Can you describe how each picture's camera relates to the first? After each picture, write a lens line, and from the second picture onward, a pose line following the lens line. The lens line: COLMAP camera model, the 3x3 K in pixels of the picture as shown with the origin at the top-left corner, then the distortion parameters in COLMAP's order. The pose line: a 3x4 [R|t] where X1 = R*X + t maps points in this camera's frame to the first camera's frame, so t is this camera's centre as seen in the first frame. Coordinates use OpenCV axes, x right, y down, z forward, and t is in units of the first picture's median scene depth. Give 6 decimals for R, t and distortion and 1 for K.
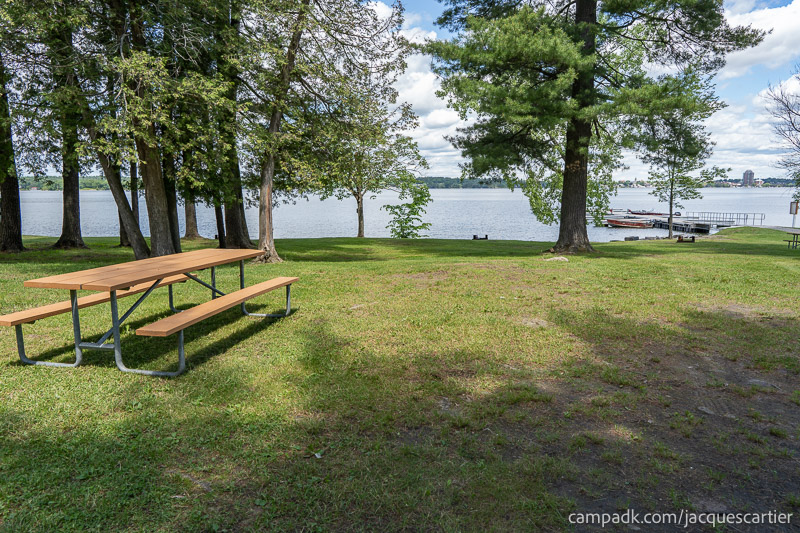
lens RADIAL K [[551.0, 0, 398.8], [0, 551.0, 266.6], [0, 0, 1]] dist [0.018181, -0.005269]
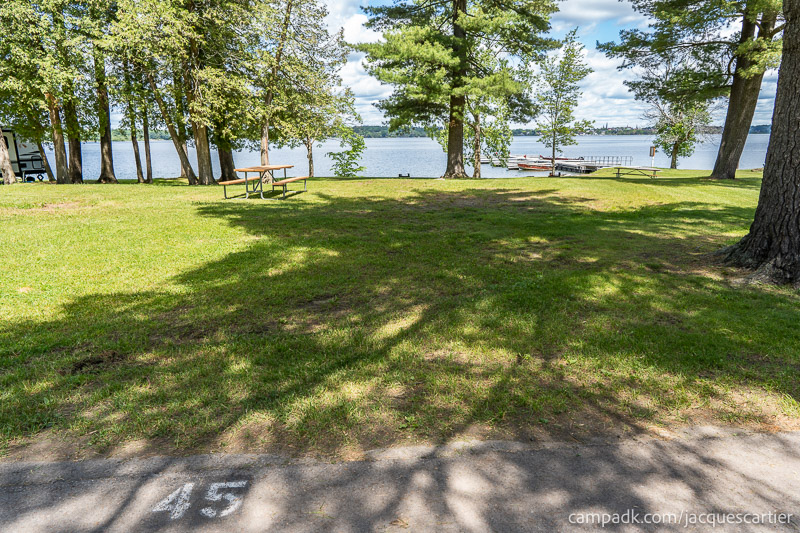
lens RADIAL K [[551.0, 0, 404.3], [0, 551.0, 269.5], [0, 0, 1]] dist [0.018181, -0.005269]
pose [[0.992315, -0.036039, 0.118373, -0.021870], [0.024819, 0.995175, 0.094928, 0.064356], [-0.121223, -0.091261, 0.988421, -0.462759]]
